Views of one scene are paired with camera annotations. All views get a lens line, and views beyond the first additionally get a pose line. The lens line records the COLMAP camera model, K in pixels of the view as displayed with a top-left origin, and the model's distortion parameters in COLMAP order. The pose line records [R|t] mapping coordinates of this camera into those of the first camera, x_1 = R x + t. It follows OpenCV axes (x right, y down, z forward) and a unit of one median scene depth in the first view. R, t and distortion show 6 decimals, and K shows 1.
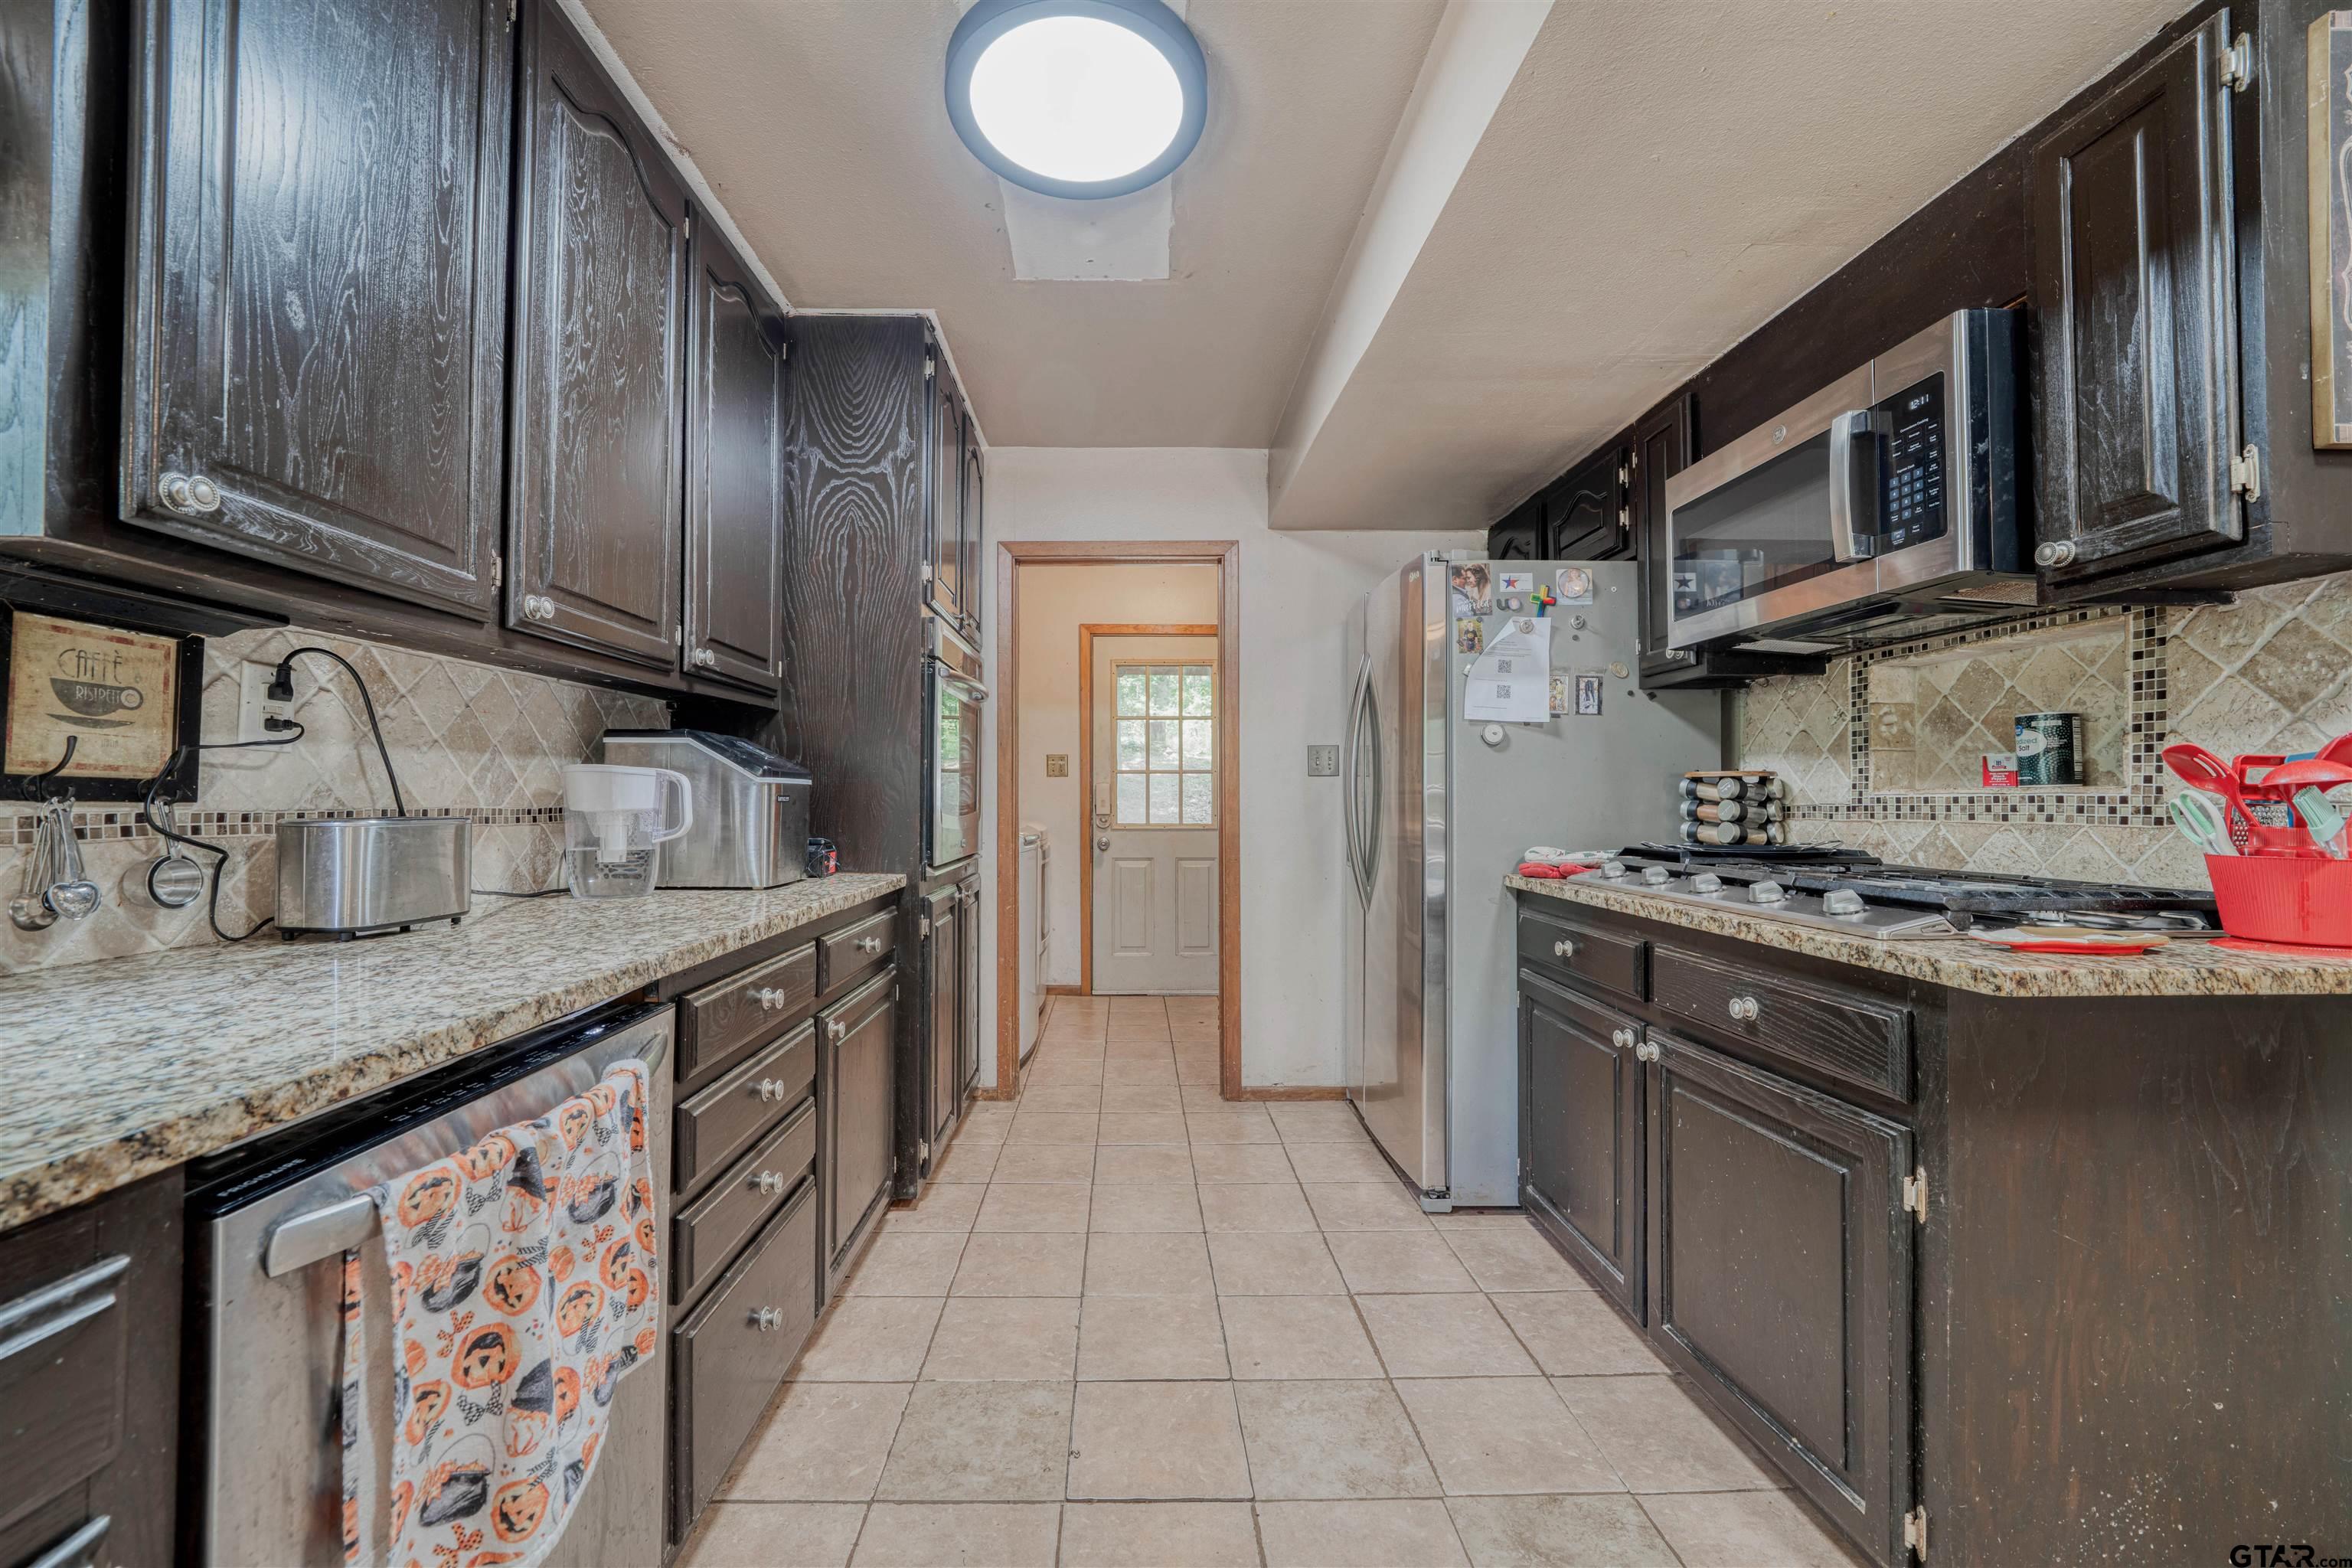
lens RADIAL K [[905.1, 0, 1136.6], [0, 905.1, 785.5], [0, 0, 1]] dist [-0.021451, 0.003655]
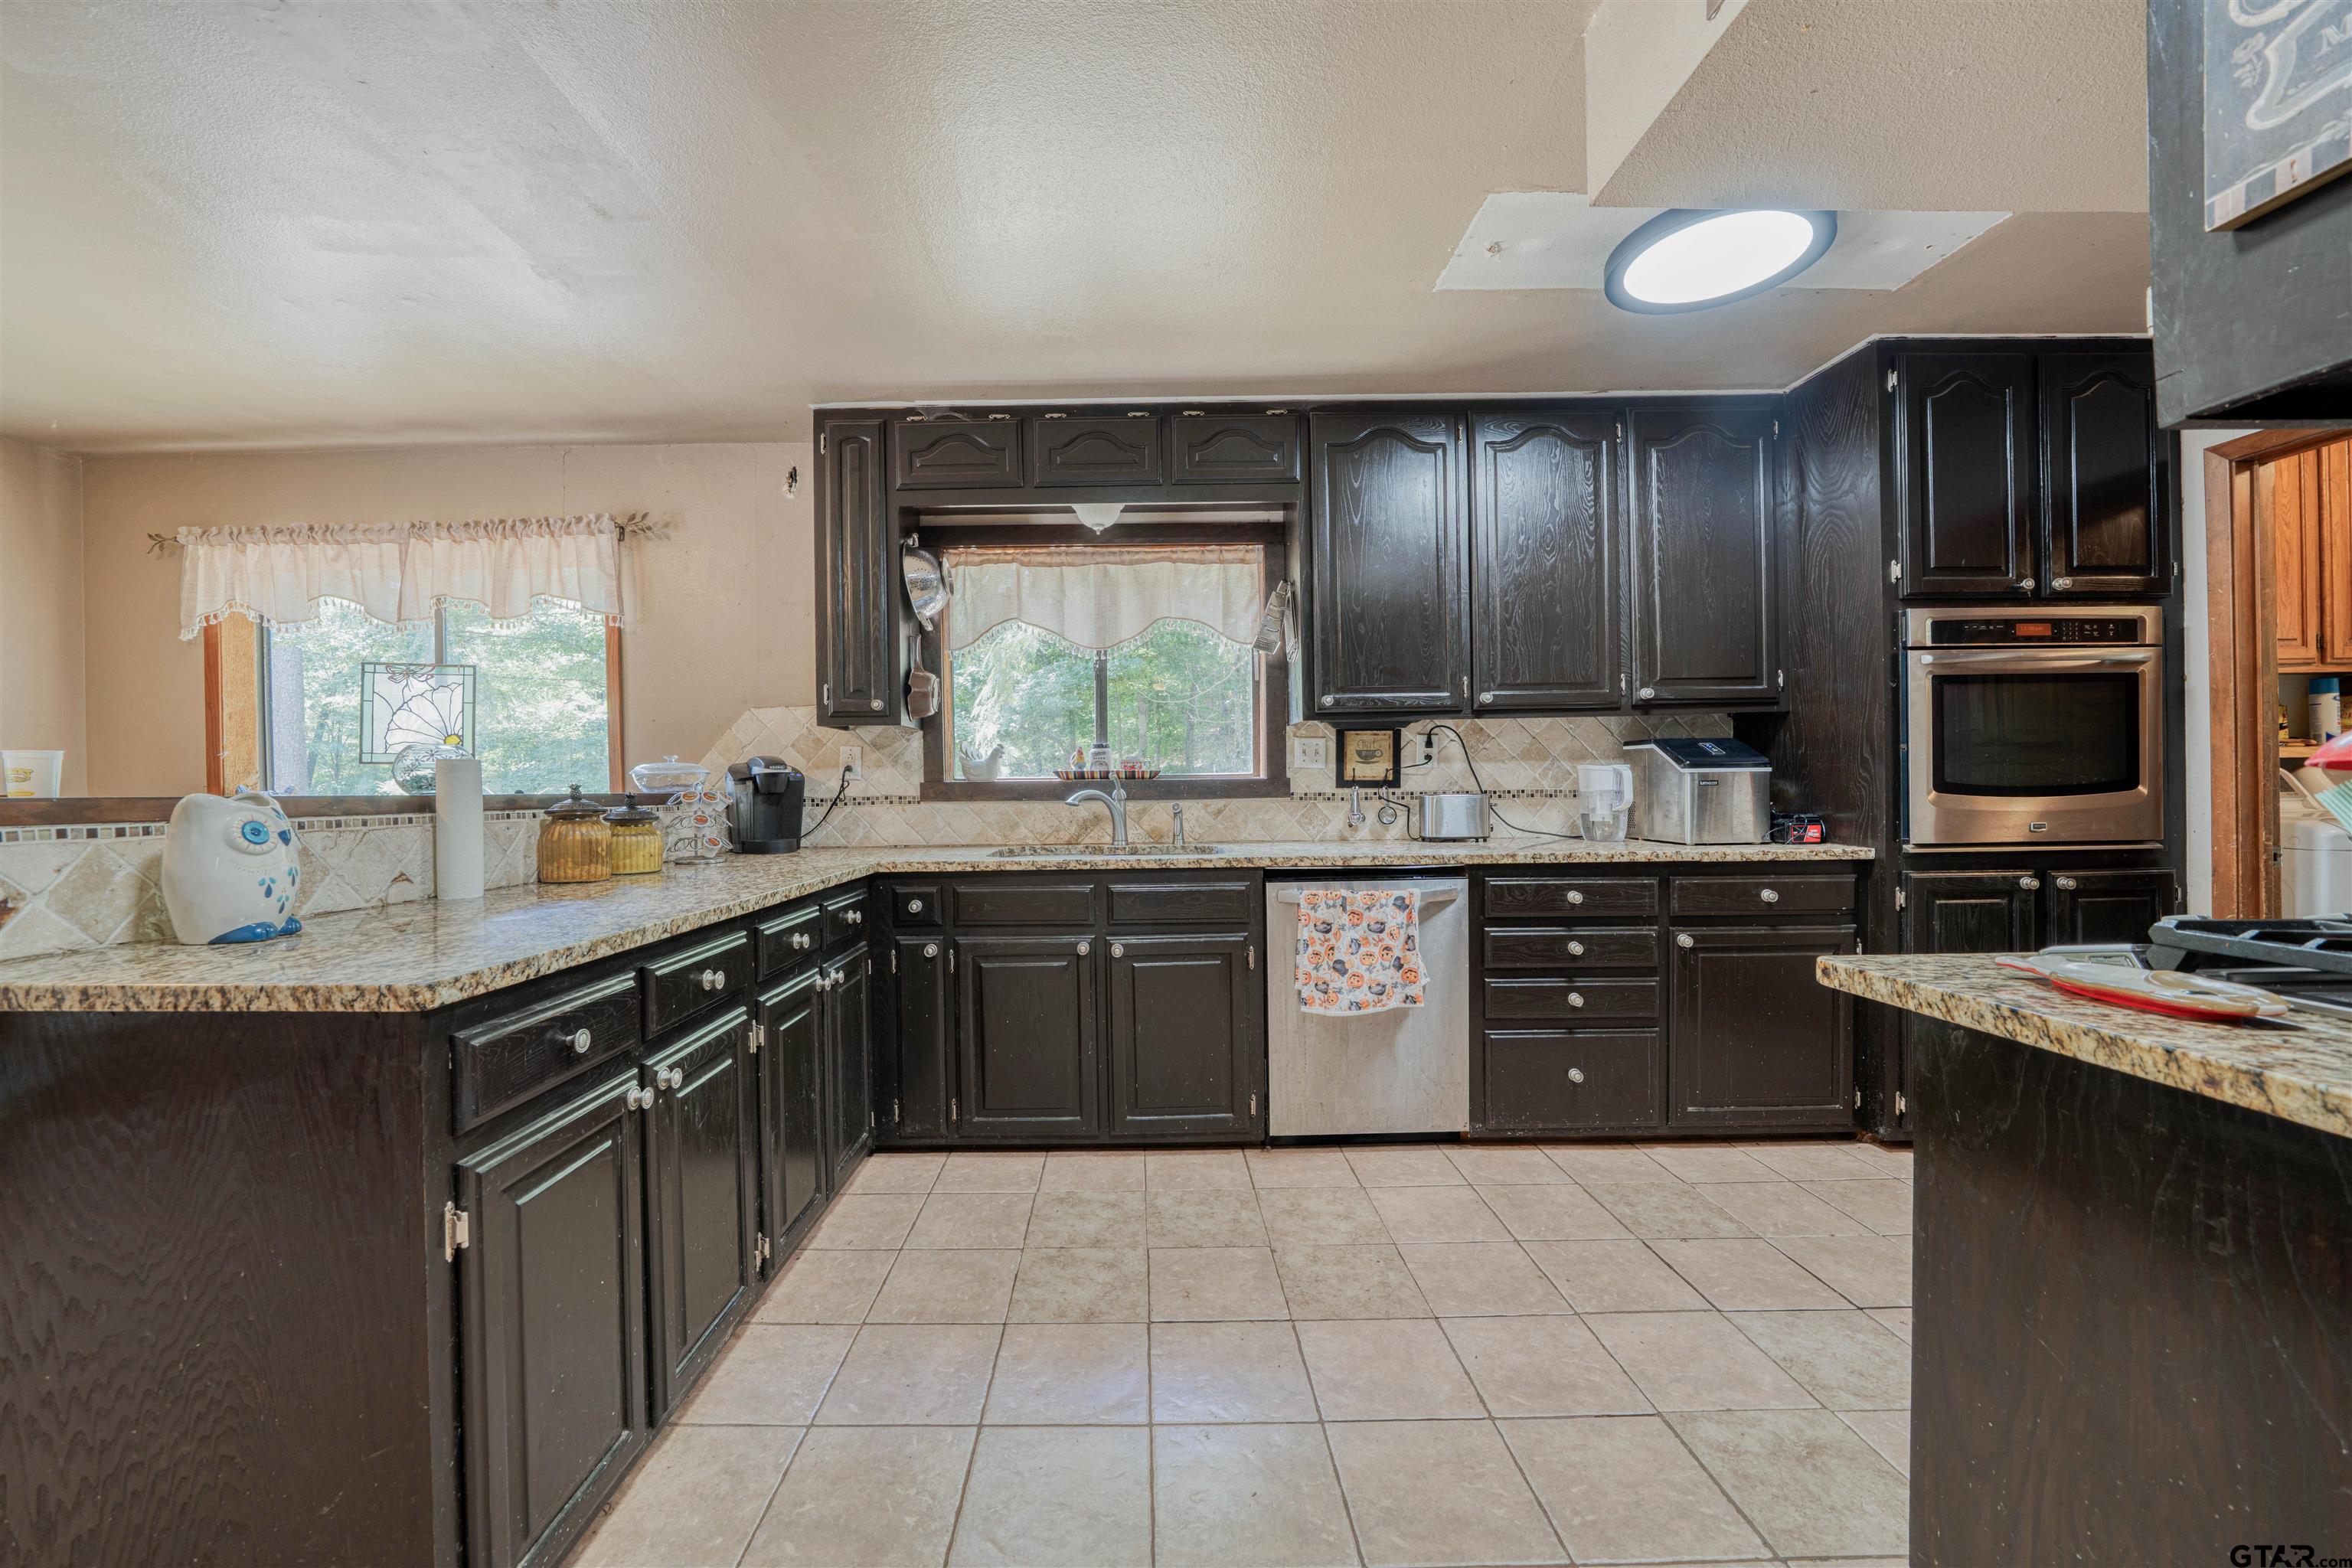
lens RADIAL K [[882.1, 0, 1135.2], [0, 882.1, 786.1], [0, 0, 1]] dist [-0.018071, 0.000297]
pose [[-0.011309, 0.000236, -0.999936, 1.337862], [0.028477, 0.999594, -0.000087, -0.008269], [0.999530, -0.028476, -0.011311, 0.154160]]
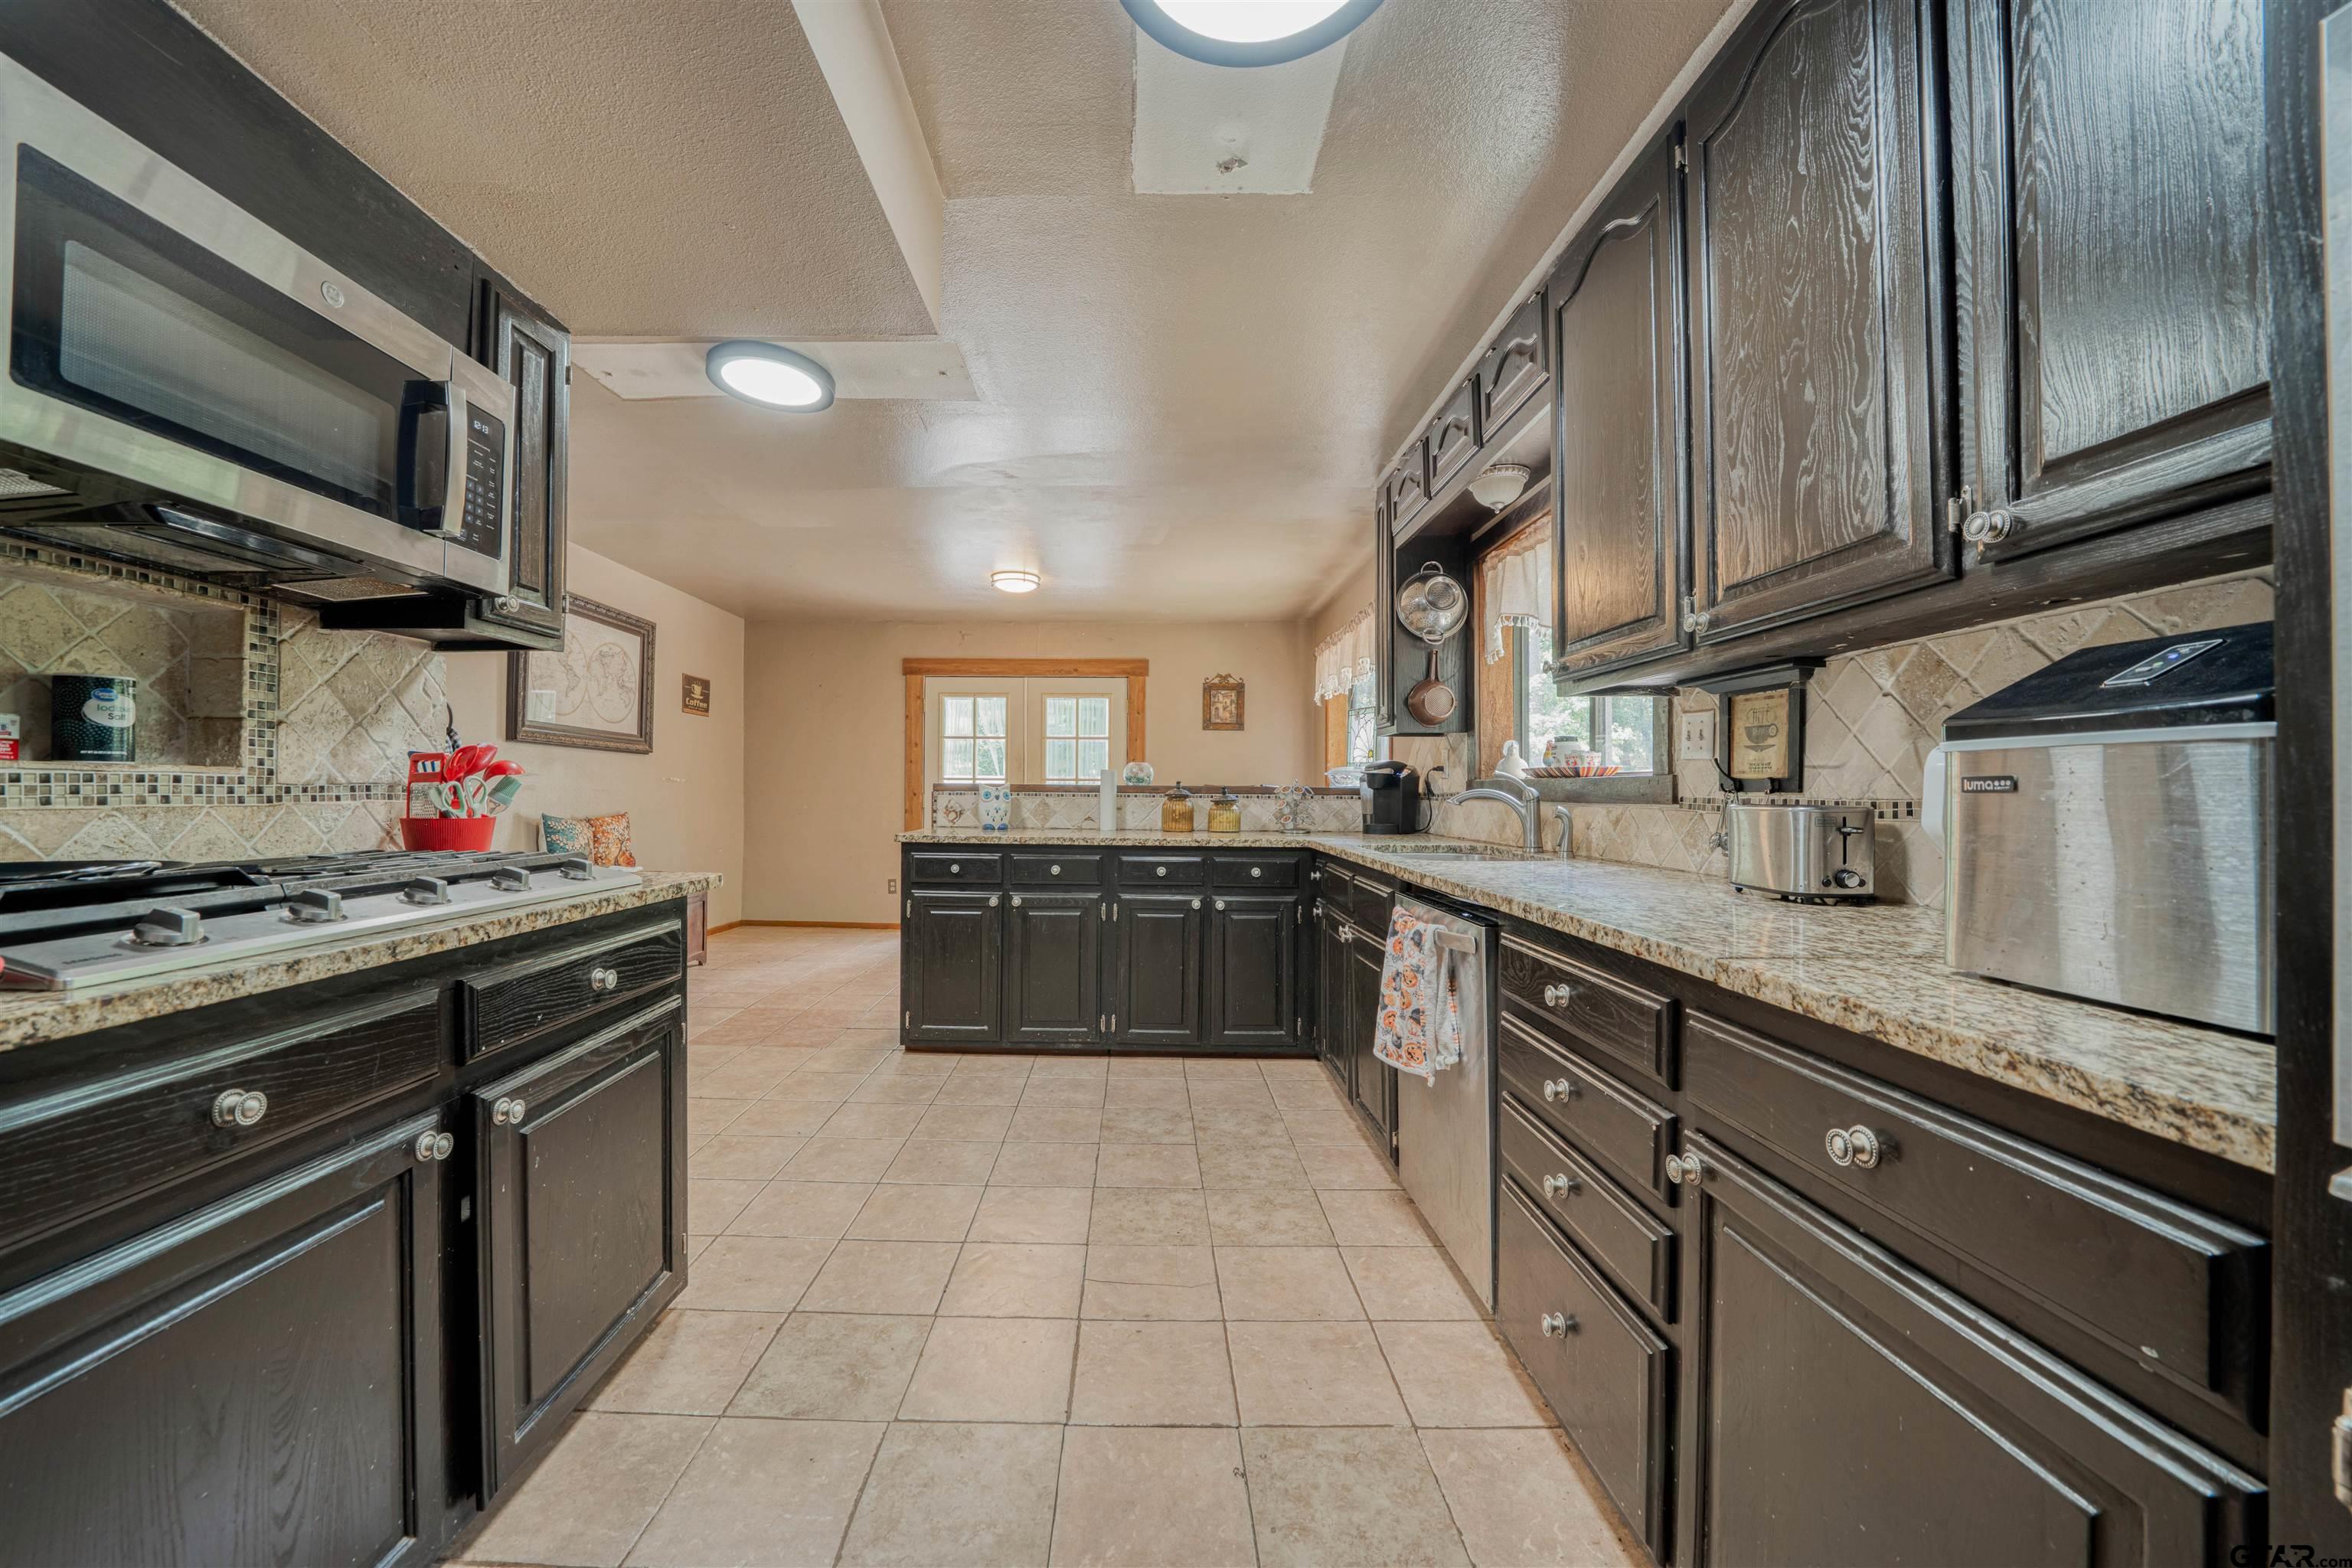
lens RADIAL K [[866.1, 0, 1143.1], [0, 866.1, 788.0], [0, 0, 1]] dist [-0.030223, 0.003538]
pose [[-0.999913, -0.006615, 0.011436, 0.027843], [-0.006825, 0.999808, -0.018394, 0.035035], [-0.011312, -0.018471, -0.999765, 1.913020]]
